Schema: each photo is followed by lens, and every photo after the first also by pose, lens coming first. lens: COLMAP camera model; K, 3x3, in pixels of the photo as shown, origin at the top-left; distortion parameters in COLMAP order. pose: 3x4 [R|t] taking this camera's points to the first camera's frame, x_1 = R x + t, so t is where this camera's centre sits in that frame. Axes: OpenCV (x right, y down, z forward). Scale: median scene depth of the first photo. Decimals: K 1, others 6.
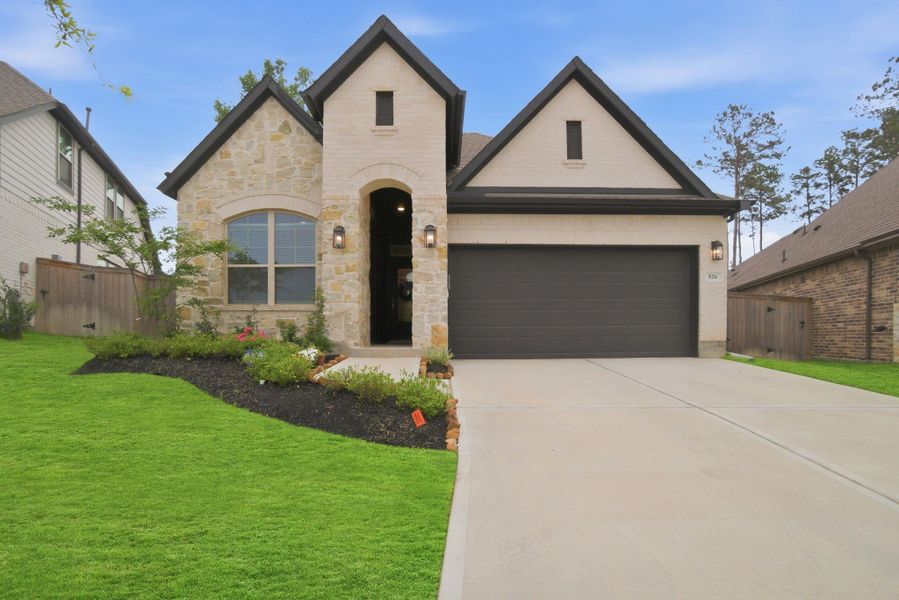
lens RADIAL K [[427.6, 0, 442.8], [0, 427.6, 291.0], [0, 0, 1]] dist [-0.010032, 0.000780]
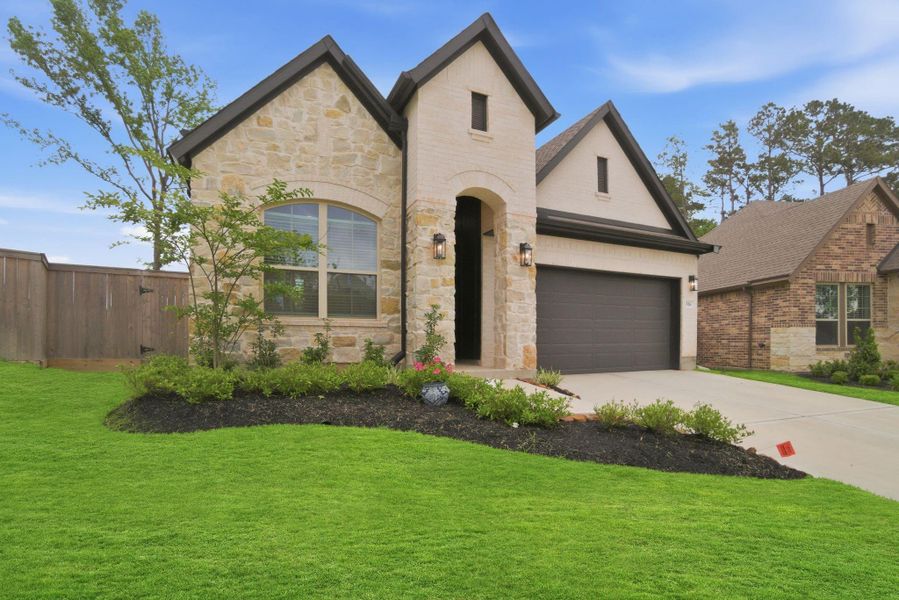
lens RADIAL K [[427.6, 0, 442.8], [0, 427.6, 291.0], [0, 0, 1]] dist [-0.010032, 0.000780]
pose [[0.913267, 0.051269, 0.404122, -0.515434], [-0.049749, 0.998660, -0.014270, -0.018507], [-0.404312, -0.007073, 0.914594, 0.162065]]
